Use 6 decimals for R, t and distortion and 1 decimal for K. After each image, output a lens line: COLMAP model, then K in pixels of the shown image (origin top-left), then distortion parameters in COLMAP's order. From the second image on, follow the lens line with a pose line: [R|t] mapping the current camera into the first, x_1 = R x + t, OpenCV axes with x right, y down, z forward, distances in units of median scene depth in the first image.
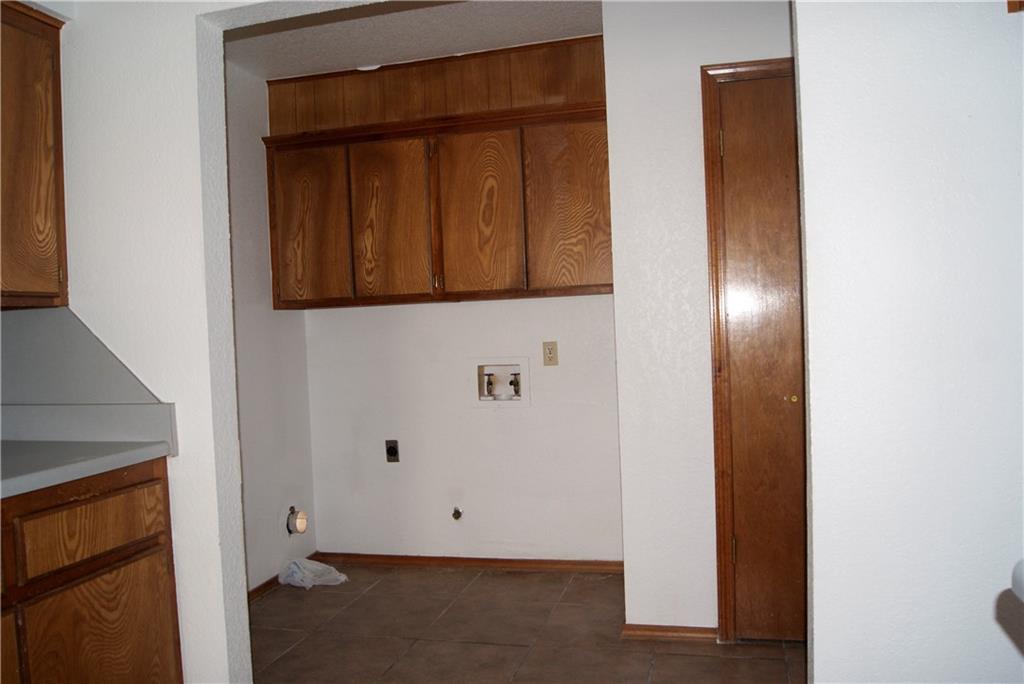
lens RADIAL K [[800.5, 0, 517.0], [0, 800.5, 344.3], [0, 0, 1]] dist [-0.079532, 0.011984]
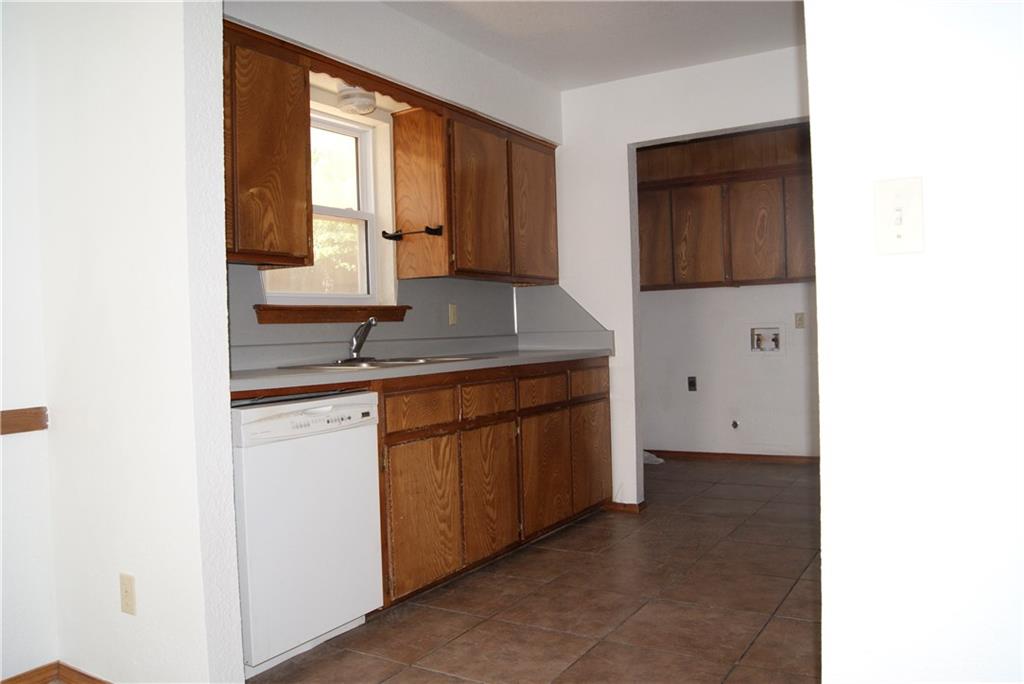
lens RADIAL K [[800.5, 0, 517.0], [0, 800.5, 344.3], [0, 0, 1]] dist [-0.079532, 0.011984]
pose [[0.958863, 0.015276, -0.283456, -0.049254], [-0.015409, 0.999880, 0.001763, 0.065488], [0.283449, 0.002677, 0.958983, -0.641104]]
